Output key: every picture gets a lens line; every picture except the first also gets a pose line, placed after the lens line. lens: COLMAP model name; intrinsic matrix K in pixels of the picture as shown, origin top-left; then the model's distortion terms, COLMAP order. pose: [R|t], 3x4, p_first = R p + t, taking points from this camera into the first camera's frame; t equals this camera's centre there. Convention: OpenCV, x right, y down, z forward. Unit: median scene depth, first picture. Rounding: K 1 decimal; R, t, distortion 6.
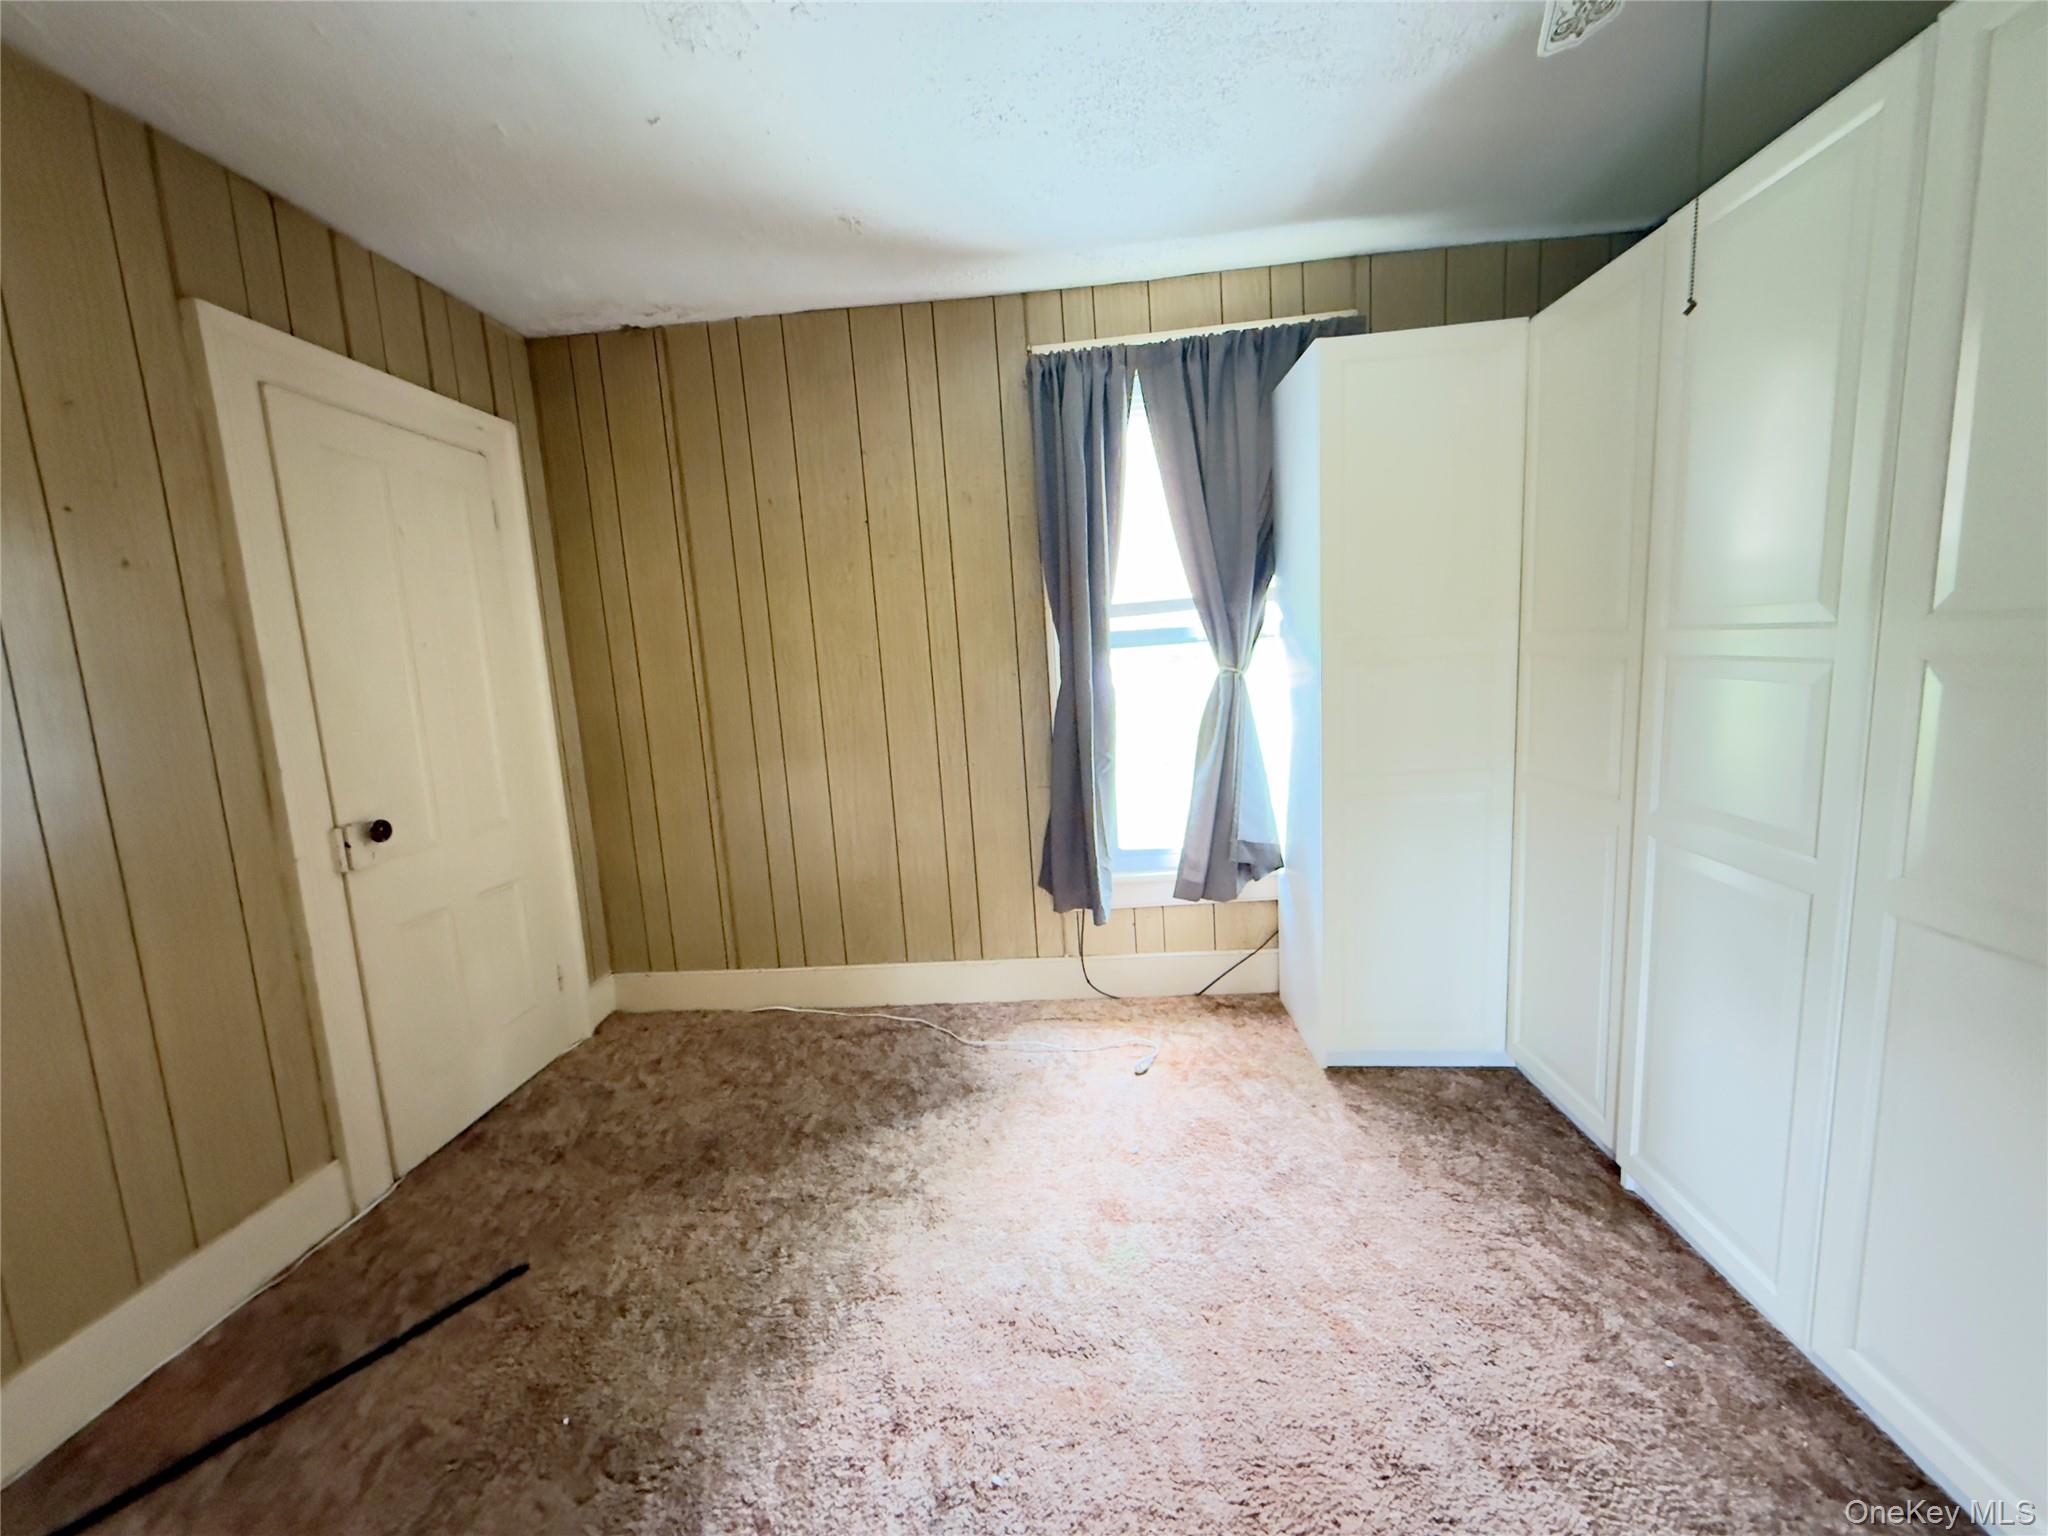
lens RADIAL K [[817.9, 0, 1021.1], [0, 817.9, 772.9], [0, 0, 1]] dist [-0.000170, 0.000164]
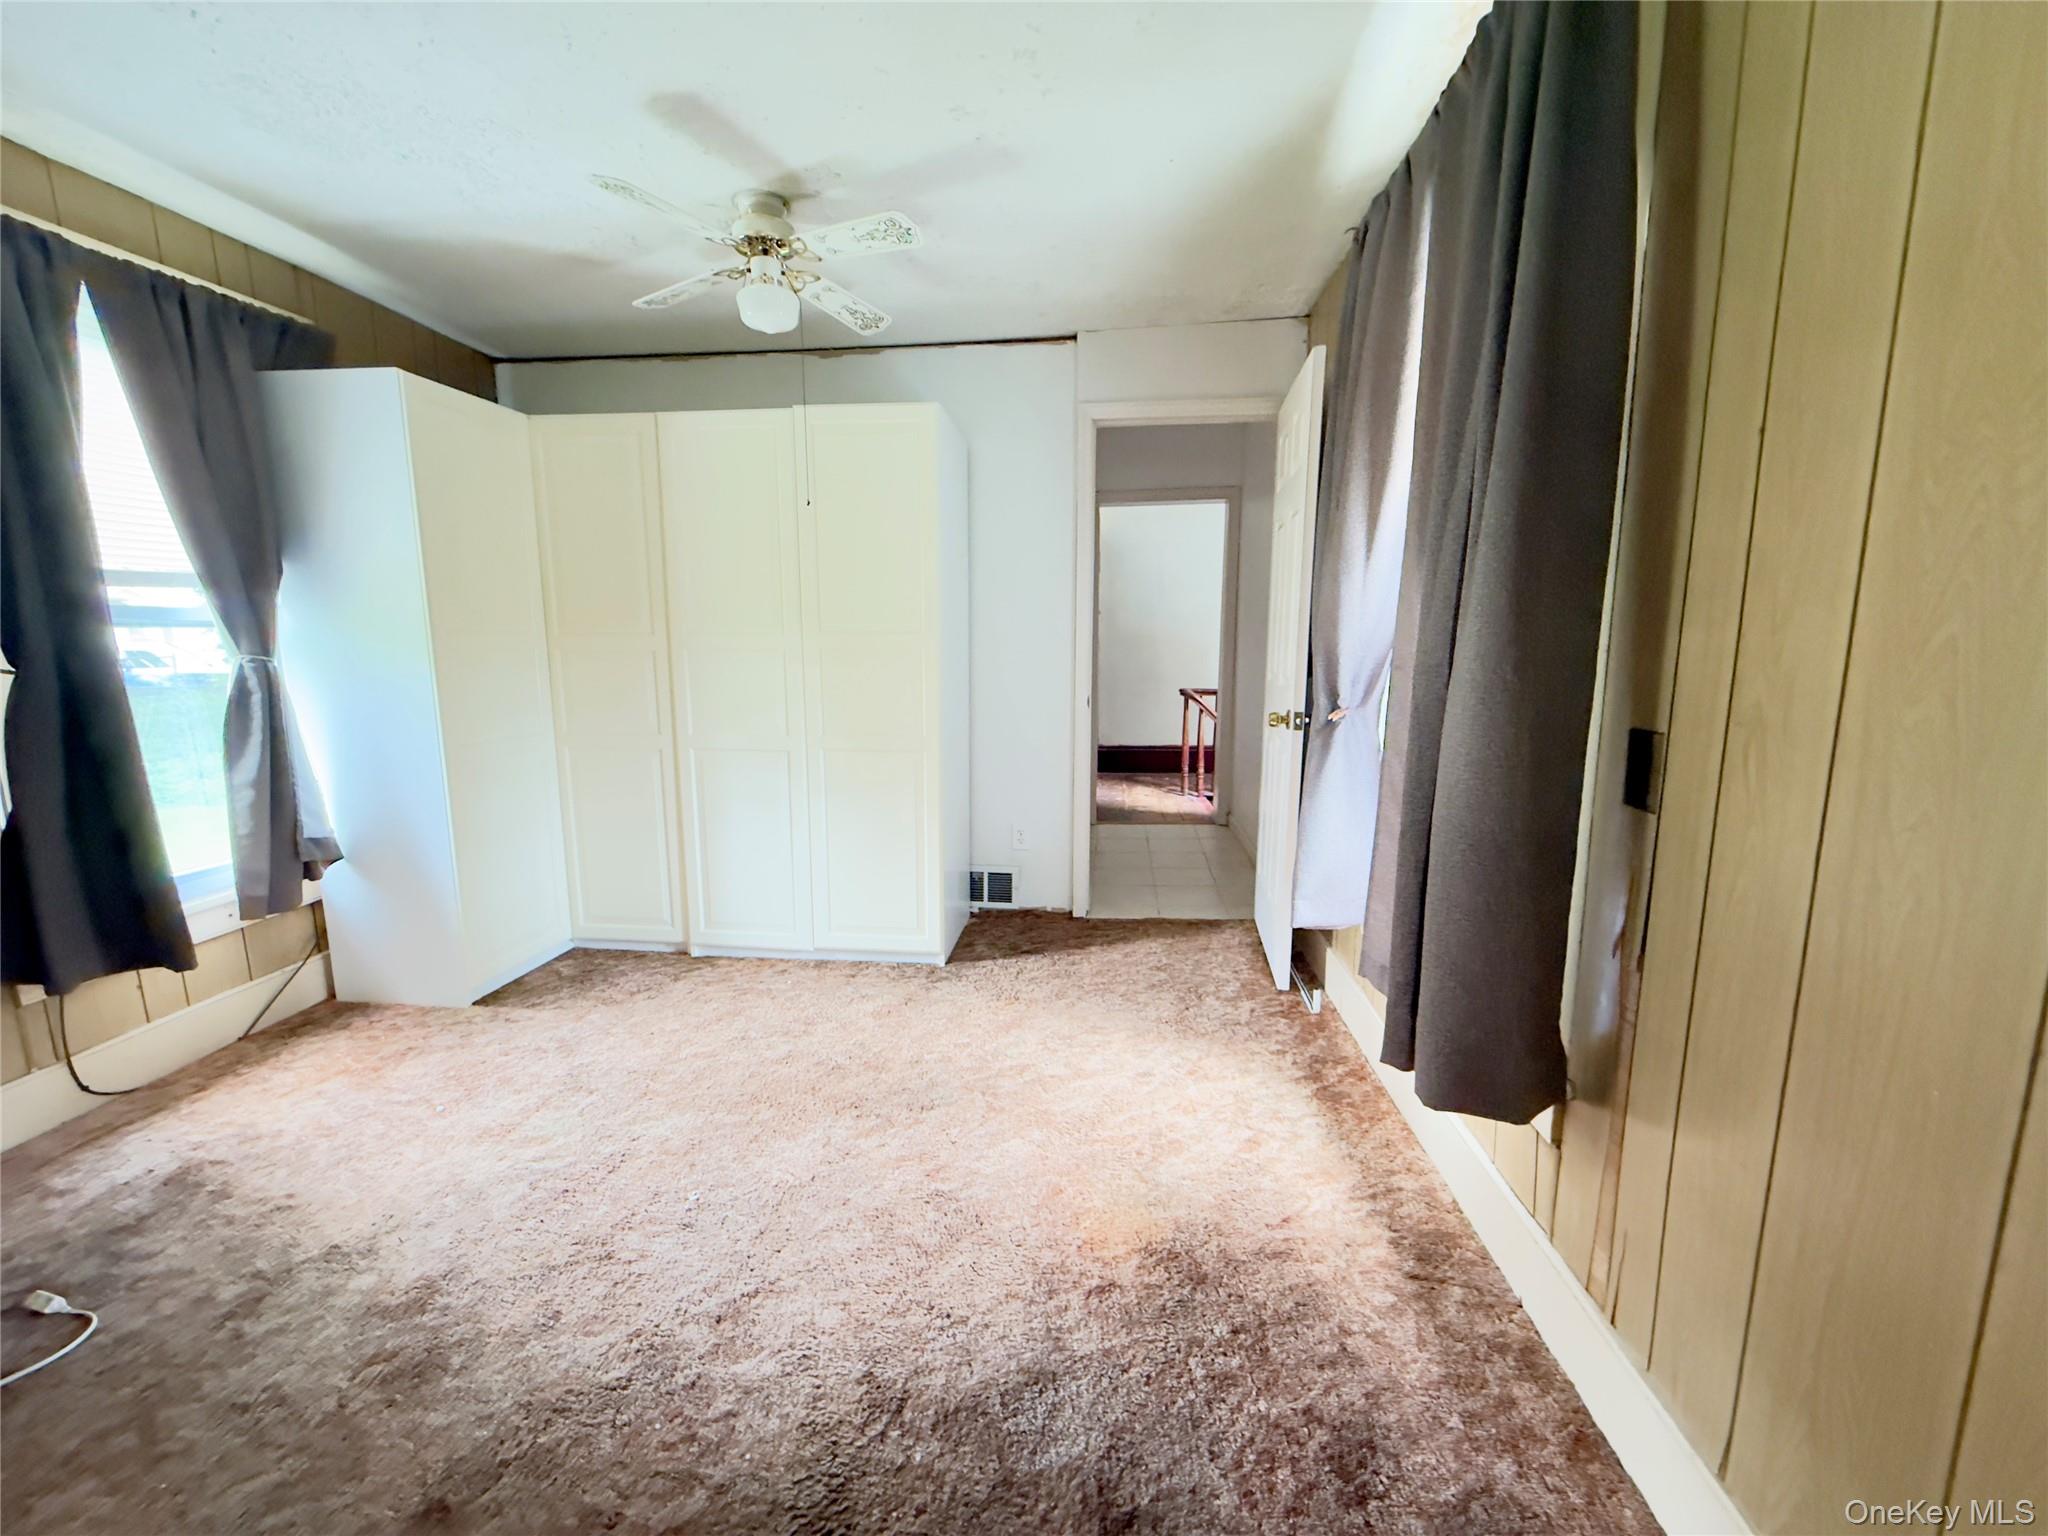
lens RADIAL K [[817.9, 0, 1017.1], [0, 817.9, 769.2], [0, 0, 1]] dist [-0.000170, 0.000164]
pose [[0.037537, -0.102304, 0.994045, -0.687932], [0.151400, 0.983845, 0.095537, 0.041759], [-0.987760, 0.146913, 0.052420, 0.134197]]
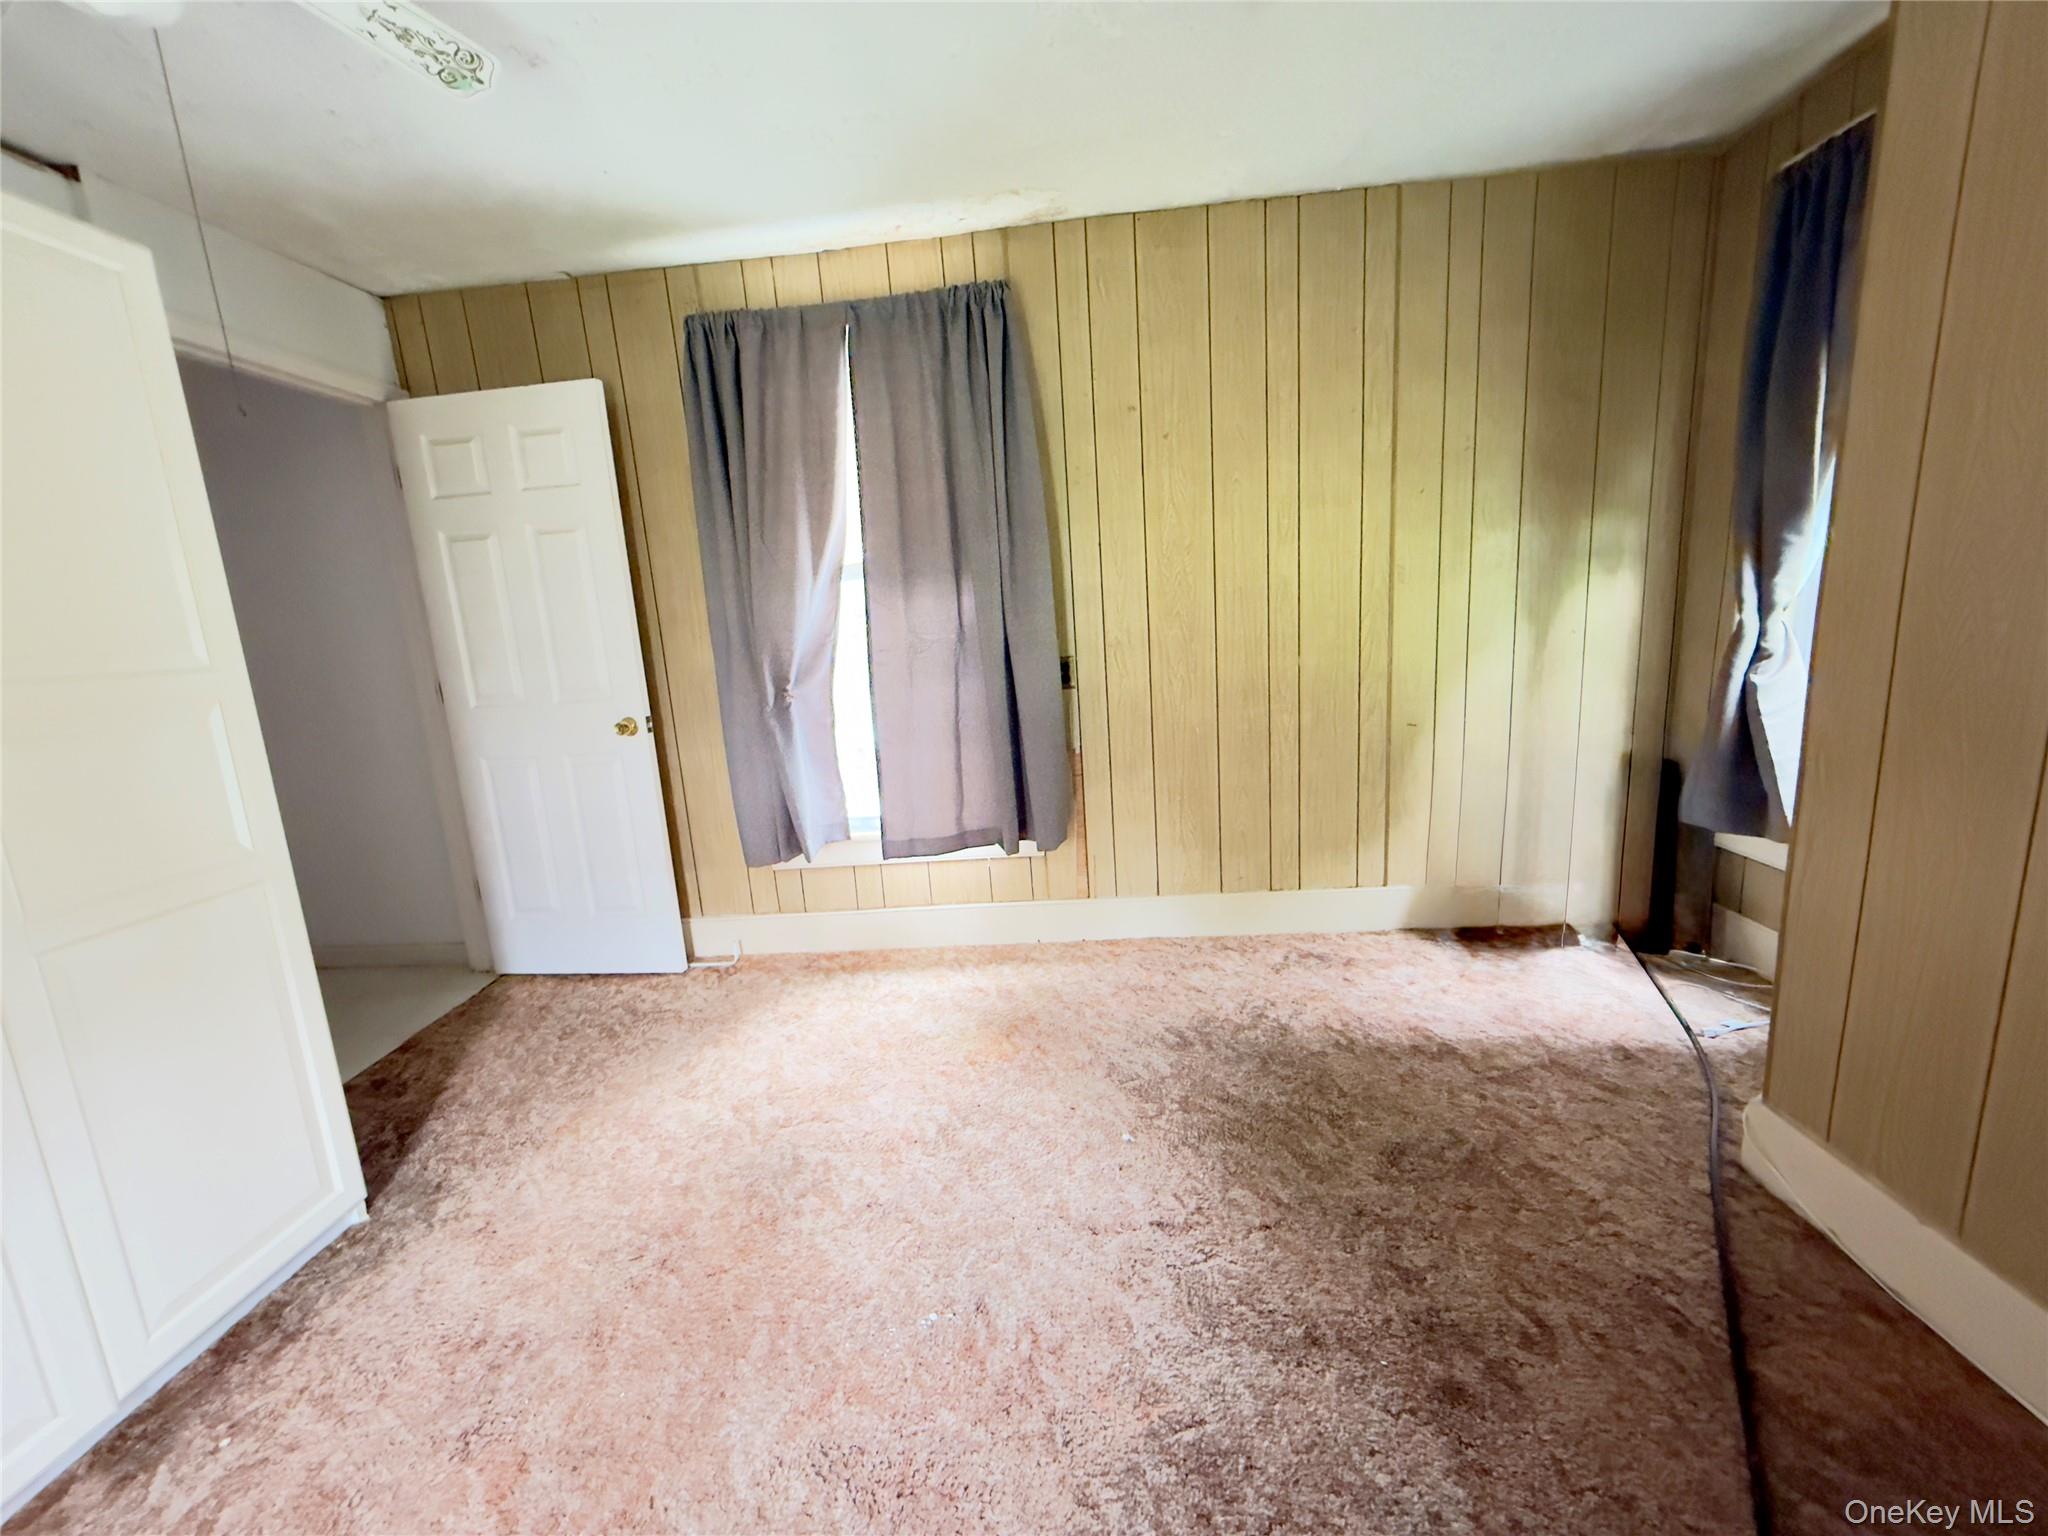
lens RADIAL K [[817.9, 0, 1011.1], [0, 817.9, 767.6], [0, 0, 1]] dist [-0.000170, 0.000164]
pose [[-0.992493, 0.121277, 0.015786, -0.124503], [0.119783, 0.937885, 0.325612, -0.124508], [0.024683, 0.325059, -0.945372, 0.957017]]
